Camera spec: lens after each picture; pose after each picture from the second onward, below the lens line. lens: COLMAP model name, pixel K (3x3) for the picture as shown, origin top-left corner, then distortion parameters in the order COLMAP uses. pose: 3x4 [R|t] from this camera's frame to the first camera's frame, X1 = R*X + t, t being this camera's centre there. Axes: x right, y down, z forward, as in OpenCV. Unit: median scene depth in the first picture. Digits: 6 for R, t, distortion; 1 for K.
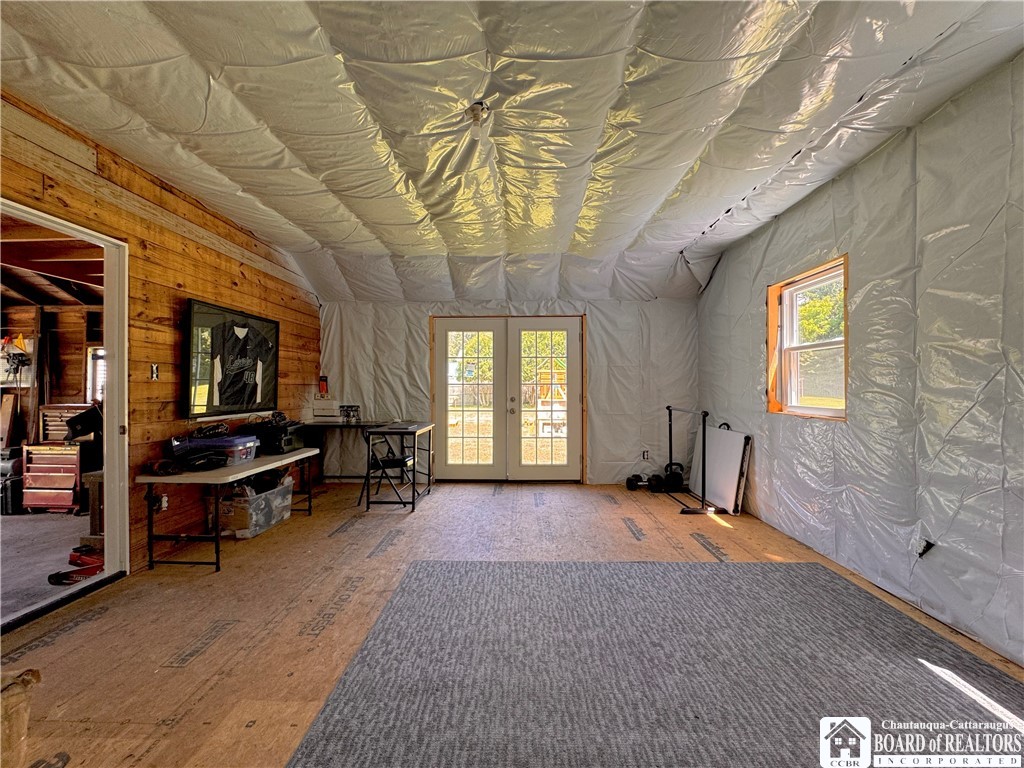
lens RADIAL K [[408.1, 0, 512.9], [0, 408.1, 385.5], [0, 0, 1]] dist [-0.004106, 0.000882]
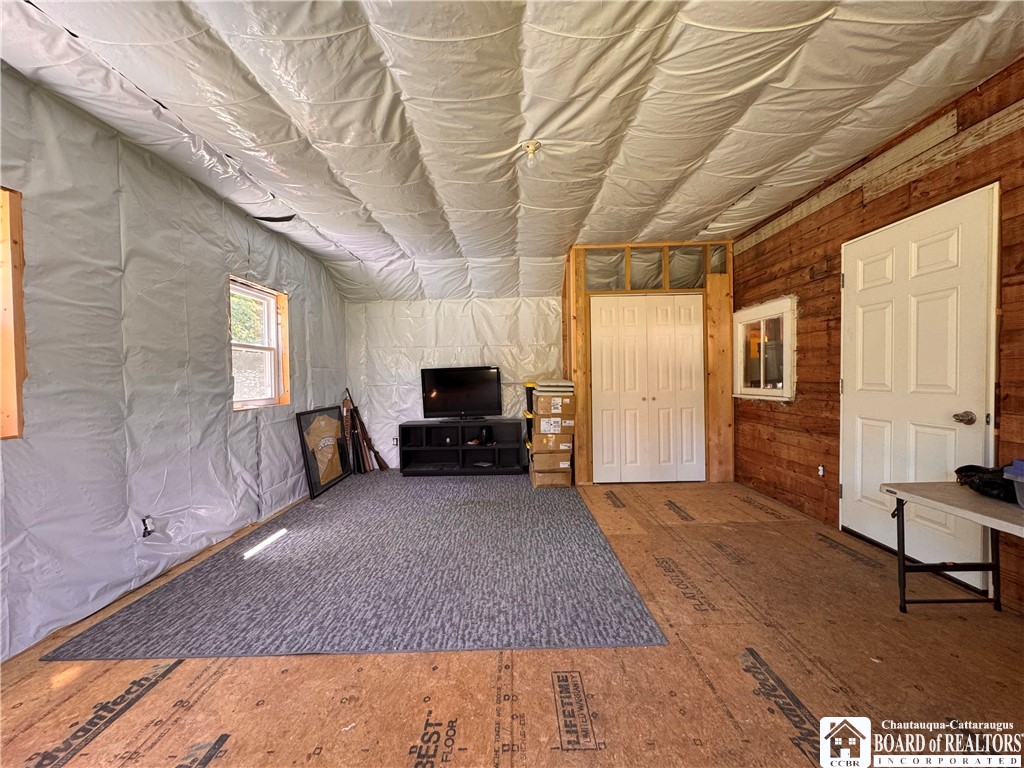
lens RADIAL K [[408.1, 0, 510.7], [0, 408.1, 385.2], [0, 0, 1]] dist [-0.004106, 0.000882]
pose [[-0.999559, 0.021733, -0.020215, 0.009440], [0.021415, 0.999646, 0.015778, 0.009056], [0.020551, 0.015338, -0.999671, 1.849039]]
